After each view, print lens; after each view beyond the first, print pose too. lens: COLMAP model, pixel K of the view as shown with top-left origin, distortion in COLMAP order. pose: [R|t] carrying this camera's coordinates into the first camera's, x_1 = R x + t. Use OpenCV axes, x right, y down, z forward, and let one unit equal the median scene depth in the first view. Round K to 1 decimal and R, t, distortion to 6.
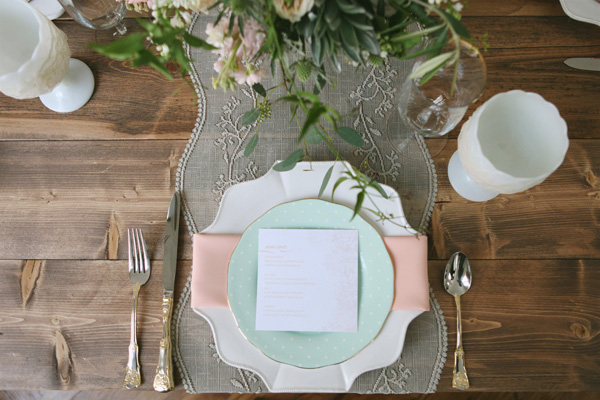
lens RADIAL K [[503.4, 0, 315.5], [0, 503.4, 189.4], [0, 0, 1]] dist [-0.067351, 0.008269]
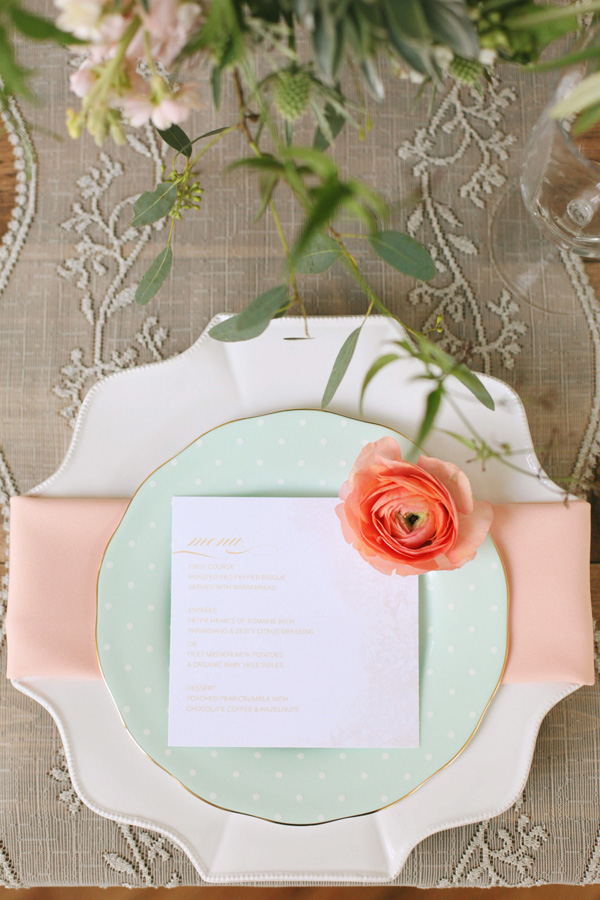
lens RADIAL K [[1398.8, 0, 298.3], [0, 1398.8, 433.6], [0, 0, 1]] dist [-0.186288, 0.120095]
pose [[0.999898, 0.002365, 0.014101, -0.027755], [-0.002683, 0.999742, 0.022563, 0.012047], [-0.014044, -0.022598, 0.999646, -0.110999]]
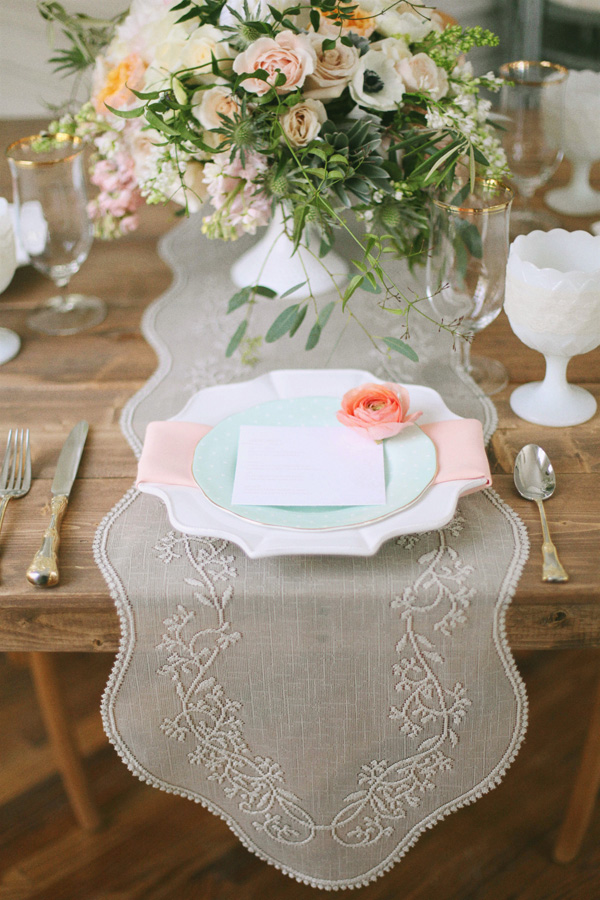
lens RADIAL K [[1355.8, 0, 300.0], [0, 1355.8, 450.0], [0, 0, 1]] dist [-0.169861, 0.049131]
pose [[0.999839, 0.002461, -0.017766, 0.002881], [-0.014615, 0.685986, -0.727468, 1.444434], [0.010396, 0.727611, 0.685912, -0.262956]]
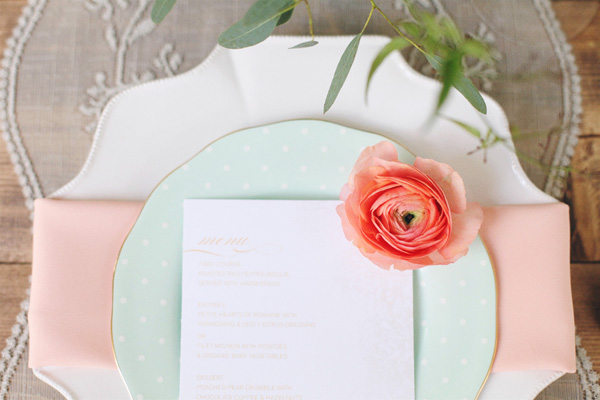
lens RADIAL K [[919.6, 0, 300.0], [0, 919.6, 200.0], [0, 0, 1]] dist [-0.195029, 0.033102]
pose [[0.999493, 0.003613, 0.031619, -0.037352], [-0.003663, 0.999992, 0.001522, 0.084791], [-0.031614, -0.001637, 0.999499, 0.204076]]
